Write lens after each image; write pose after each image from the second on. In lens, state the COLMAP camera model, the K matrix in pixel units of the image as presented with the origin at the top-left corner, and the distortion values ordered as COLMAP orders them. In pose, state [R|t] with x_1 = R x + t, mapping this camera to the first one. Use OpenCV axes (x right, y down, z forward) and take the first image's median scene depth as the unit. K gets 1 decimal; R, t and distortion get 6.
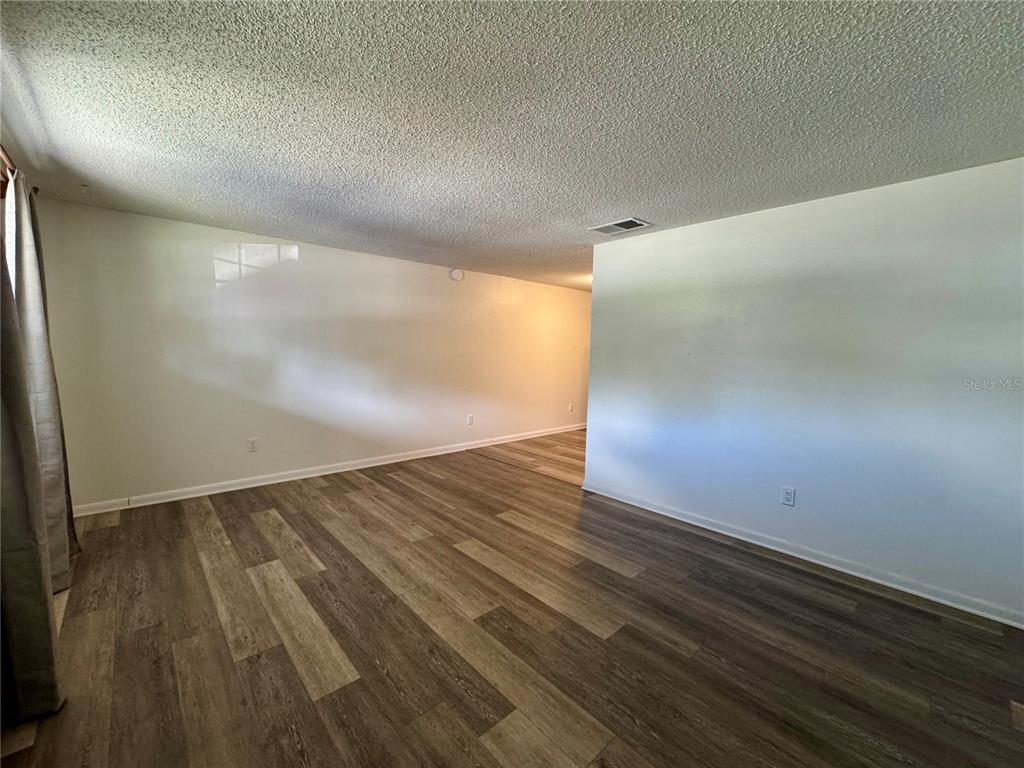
lens RADIAL K [[422.7, 0, 512.0], [0, 422.7, 384.0], [0, 0, 1]] dist [-0.001439, -0.000115]
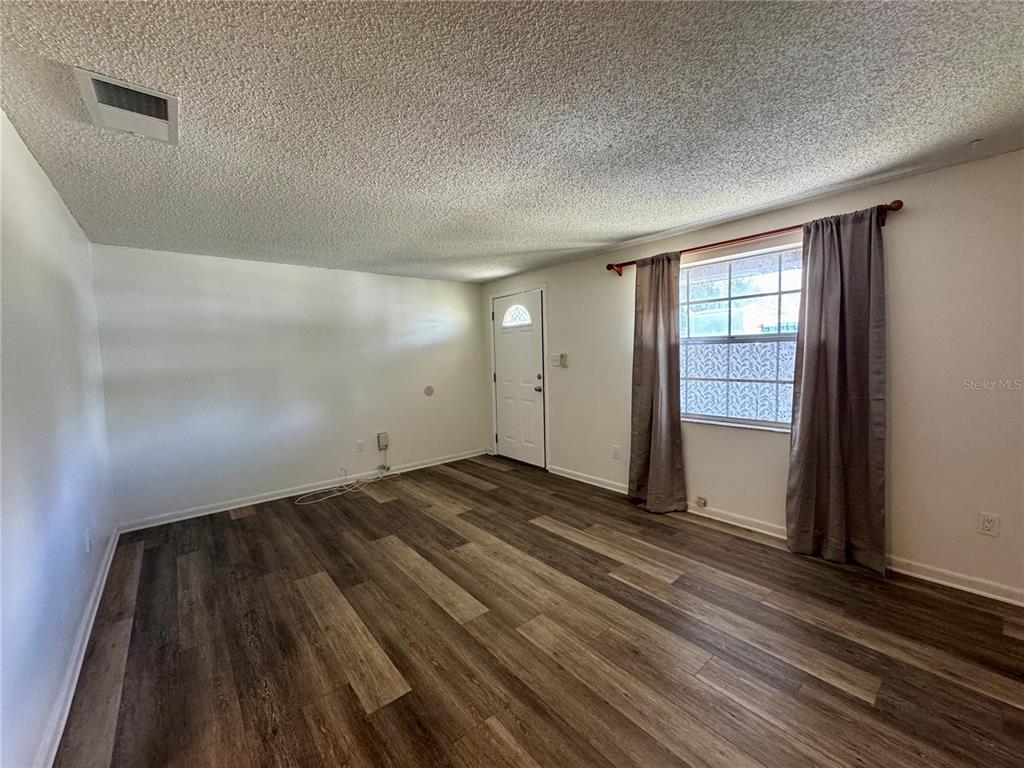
lens RADIAL K [[406.6, 0, 512.0], [0, 406.6, 384.0], [0, 0, 1]] dist [-0.001936, 0.000017]
pose [[-0.999011, 0.001982, 0.044410, -0.209749], [0.008860, 0.987842, 0.155211, -0.149593], [-0.043562, 0.155451, -0.986883, 1.612182]]
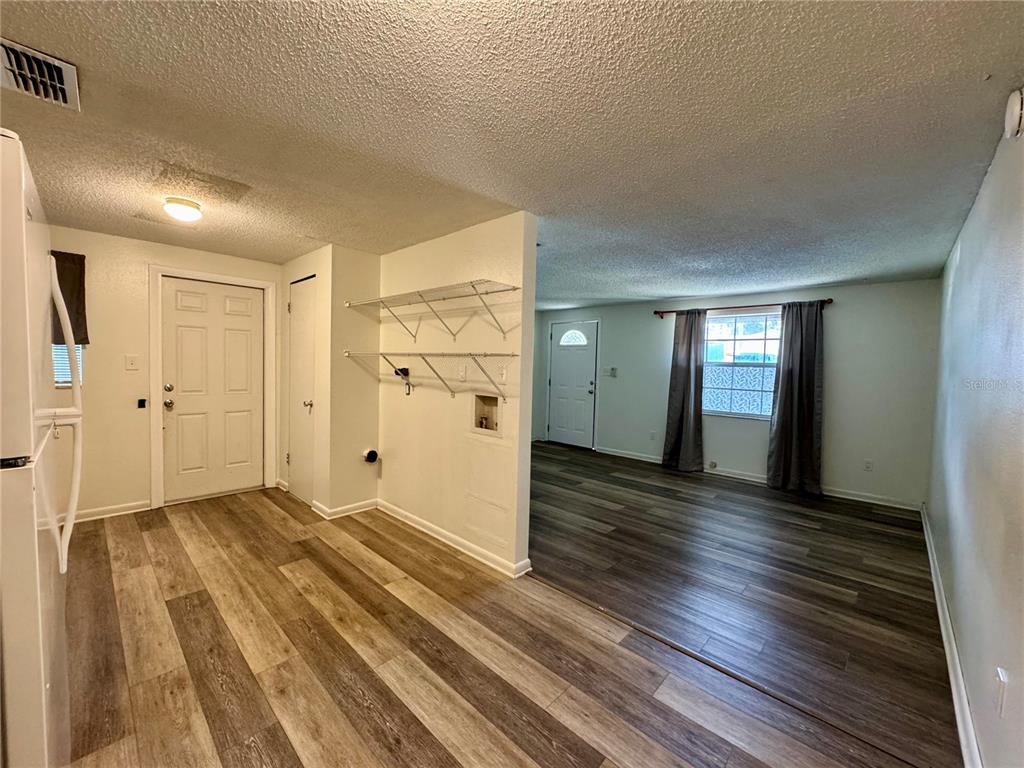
lens RADIAL K [[406.6, 0, 512.0], [0, 406.6, 384.0], [0, 0, 1]] dist [-0.001936, 0.000017]
pose [[-0.995931, -0.044940, -0.078119, 0.356702], [-0.054555, 0.990571, 0.125669, -0.179186], [0.071735, 0.129419, -0.988992, 2.195279]]
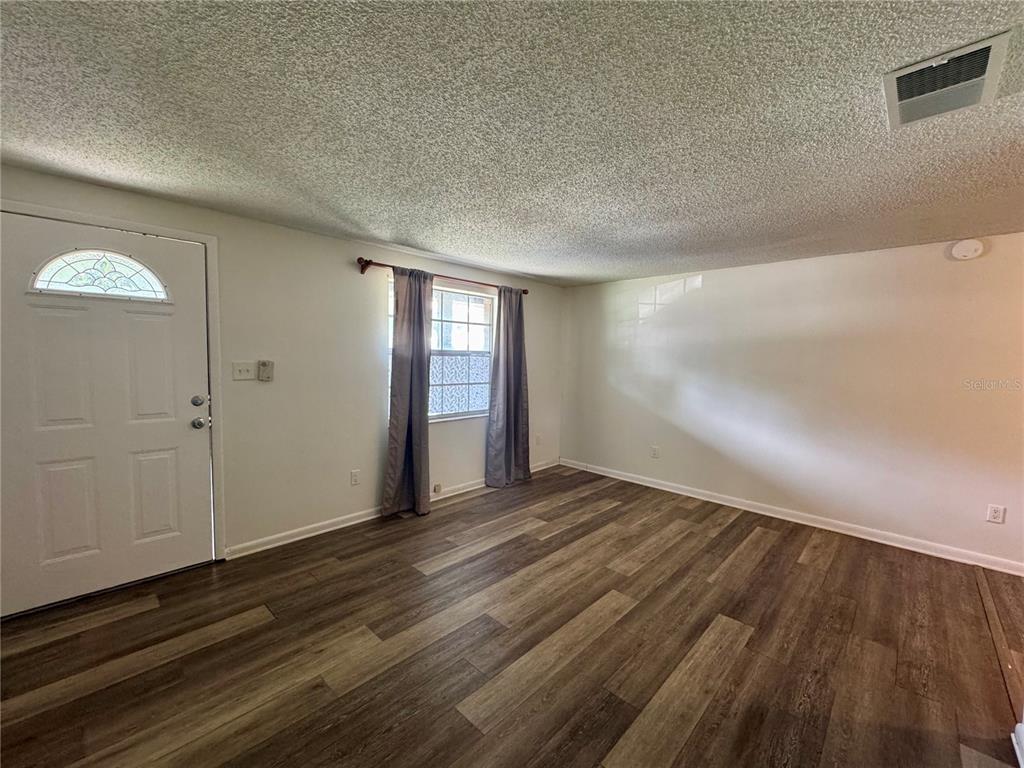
lens RADIAL K [[422.7, 0, 512.0], [0, 422.7, 384.0], [0, 0, 1]] dist [-0.001439, -0.000115]
pose [[0.070408, 0.049067, -0.996311, 0.697976], [-0.099711, 0.994133, 0.041913, -0.072463], [0.992522, 0.096393, 0.074887, 0.642590]]
